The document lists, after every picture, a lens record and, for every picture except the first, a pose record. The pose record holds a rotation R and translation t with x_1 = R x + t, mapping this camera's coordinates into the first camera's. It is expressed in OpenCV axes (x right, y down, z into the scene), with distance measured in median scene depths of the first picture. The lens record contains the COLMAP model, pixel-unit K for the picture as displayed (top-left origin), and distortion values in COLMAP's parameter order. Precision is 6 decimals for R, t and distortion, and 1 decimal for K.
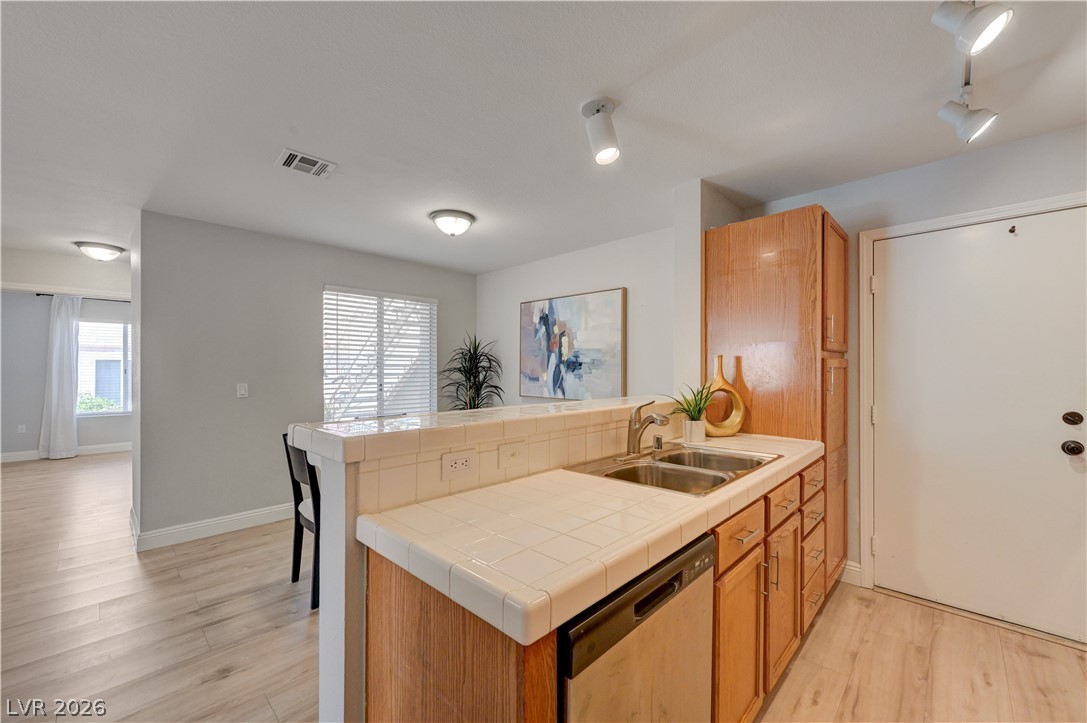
lens RADIAL K [[432.3, 0, 546.8], [0, 432.3, 365.3], [0, 0, 1]] dist [-0.001266, -0.000264]
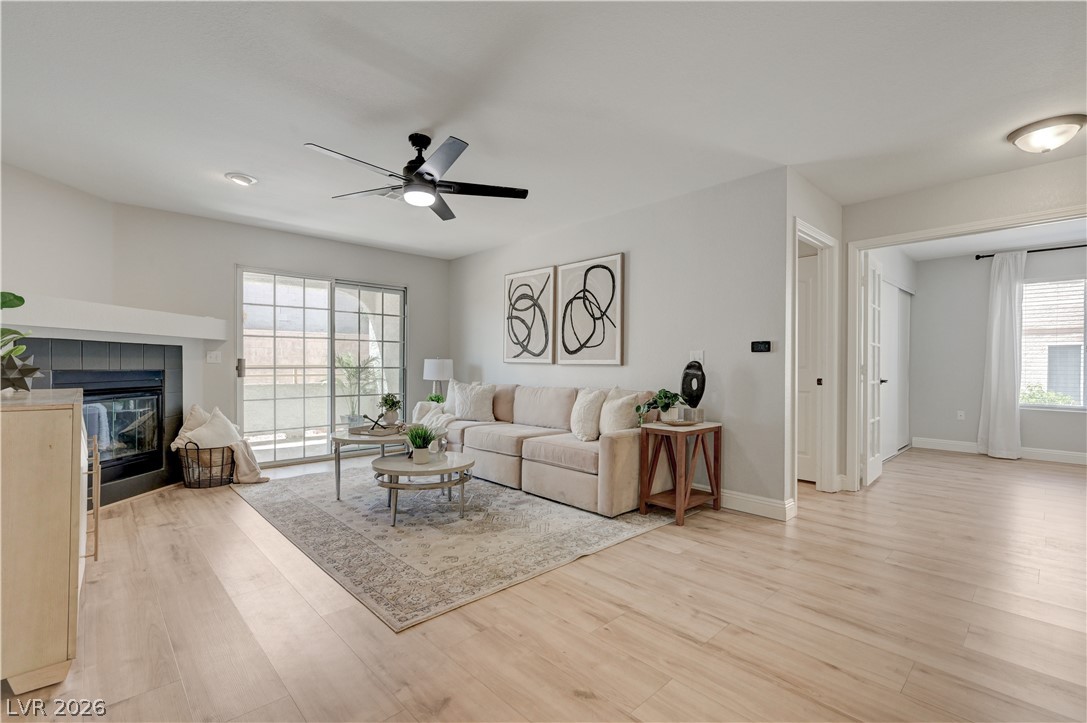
lens RADIAL K [[484.1, 0, 548.4], [0, 484.1, 363.5], [0, 0, 1]] dist [0.001683, -0.000102]
pose [[-0.040477, -0.001623, -0.999179, -0.295655], [0.006621, 0.999976, -0.001893, 0.055987], [0.999159, -0.006692, -0.040465, 0.298536]]
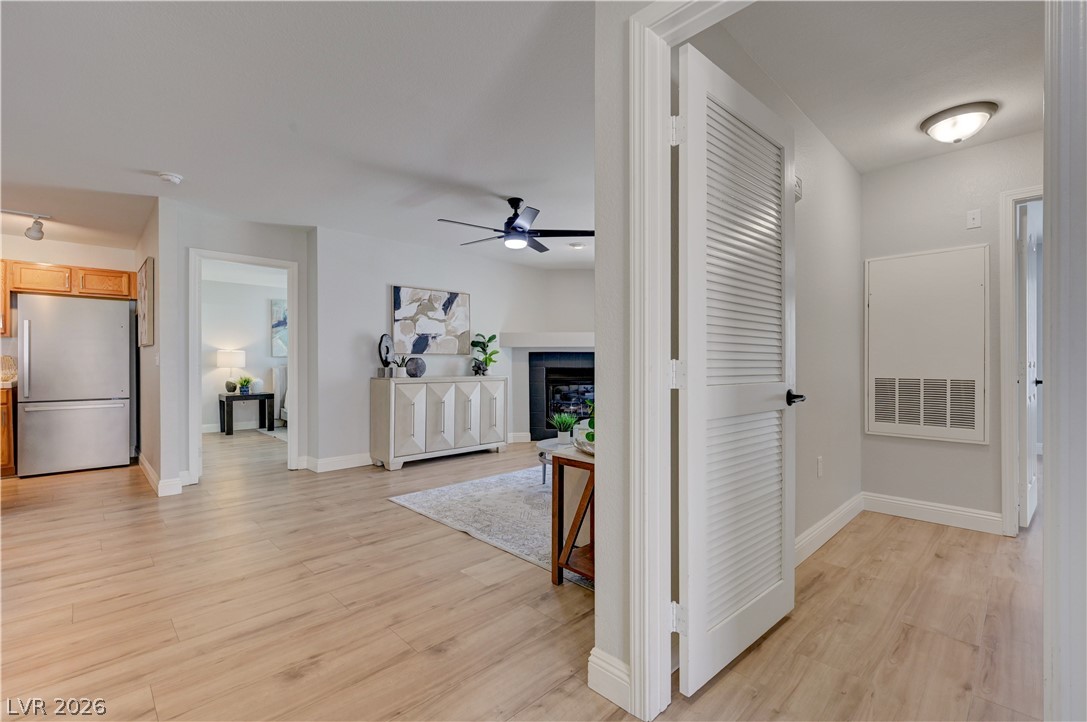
lens RADIAL K [[471.1, 0, 547.2], [0, 471.1, 365.1], [0, 0, 1]] dist [-0.001800, -0.000271]
pose [[-0.999734, 0.007129, 0.021917, -1.054353], [0.006964, 0.999947, -0.007610, 0.063729], [-0.021970, -0.007455, -0.999731, 1.003008]]
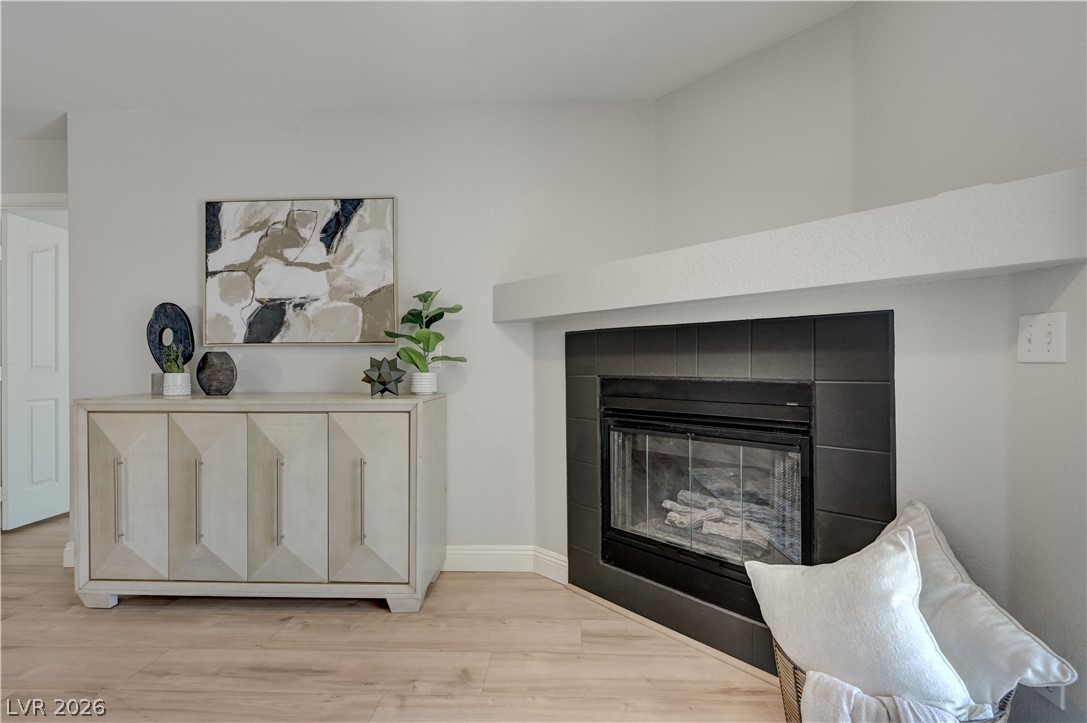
lens RADIAL K [[484.1, 0, 548.4], [0, 484.1, 363.5], [0, 0, 1]] dist [0.001683, -0.000102]
pose [[-0.676057, 0.005930, 0.736825, -1.354916], [-0.001022, 0.999959, -0.008985, 0.051208], [-0.736848, -0.006828, -0.676024, -0.107423]]
